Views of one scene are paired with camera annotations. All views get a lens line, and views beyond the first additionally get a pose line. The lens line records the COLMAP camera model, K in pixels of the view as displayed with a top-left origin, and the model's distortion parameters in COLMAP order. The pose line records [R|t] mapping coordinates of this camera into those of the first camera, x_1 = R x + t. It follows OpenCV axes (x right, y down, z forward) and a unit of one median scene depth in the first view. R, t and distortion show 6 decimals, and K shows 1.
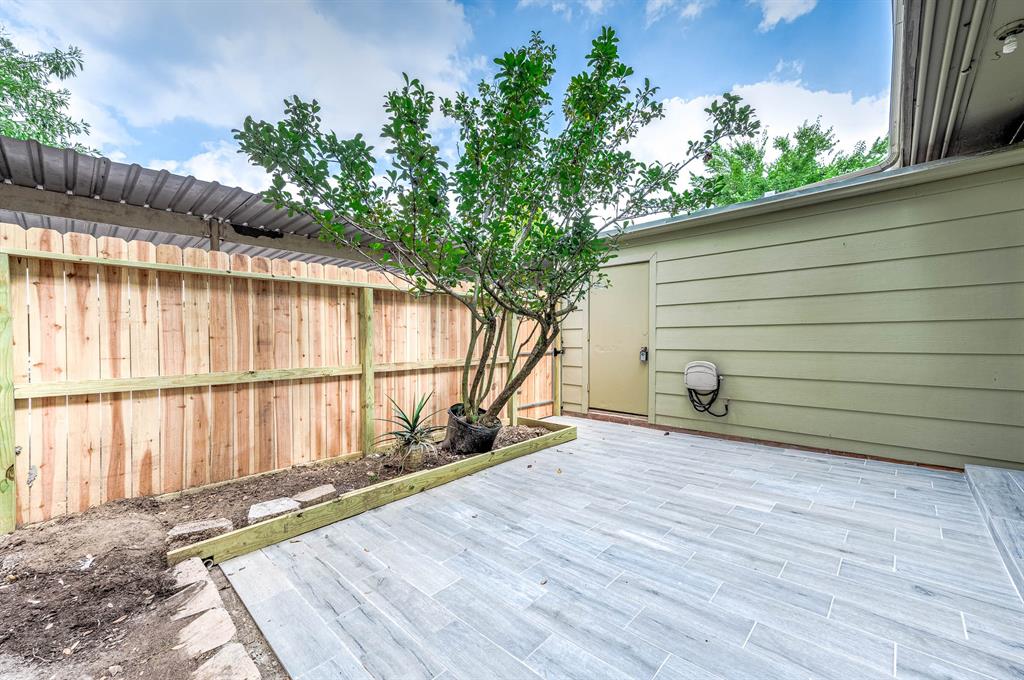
lens RADIAL K [[410.6, 0, 516.4], [0, 410.6, 340.7], [0, 0, 1]] dist [0.023299, -0.000002]
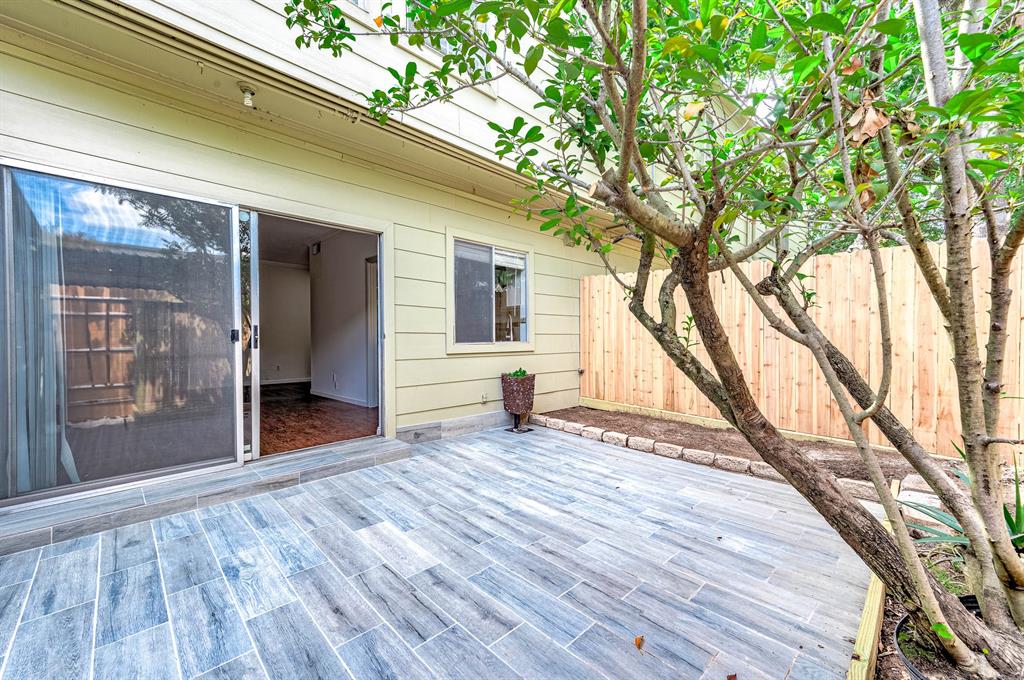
lens RADIAL K [[410.6, 0, 516.4], [0, 410.6, 340.7], [0, 0, 1]] dist [0.023299, -0.000002]
pose [[-0.999067, 0.016133, 0.040054, 0.241834], [0.016701, 0.999764, 0.013896, 0.005509], [-0.039820, 0.014552, -0.999101, 1.649688]]
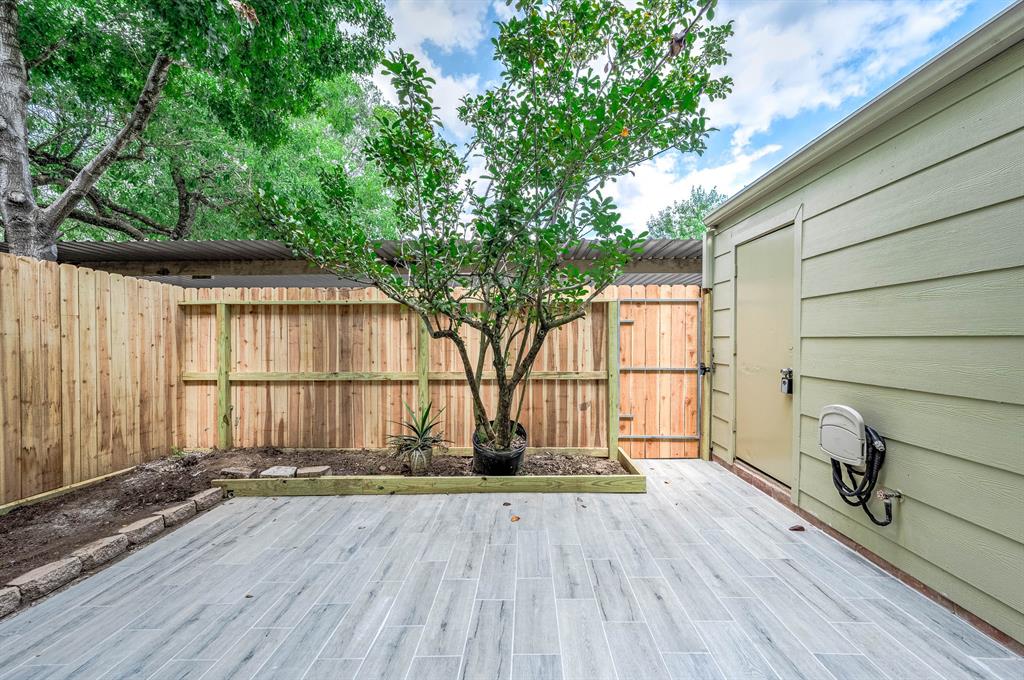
lens RADIAL K [[439.4, 0, 512.0], [0, 439.4, 340.0], [0, 0, 1]] dist [0.015982, 0.000093]
pose [[0.664740, 0.007203, -0.747040, 0.865244], [-0.007340, 0.999968, 0.003110, -0.044075], [0.747039, 0.003416, 0.664772, 0.486518]]
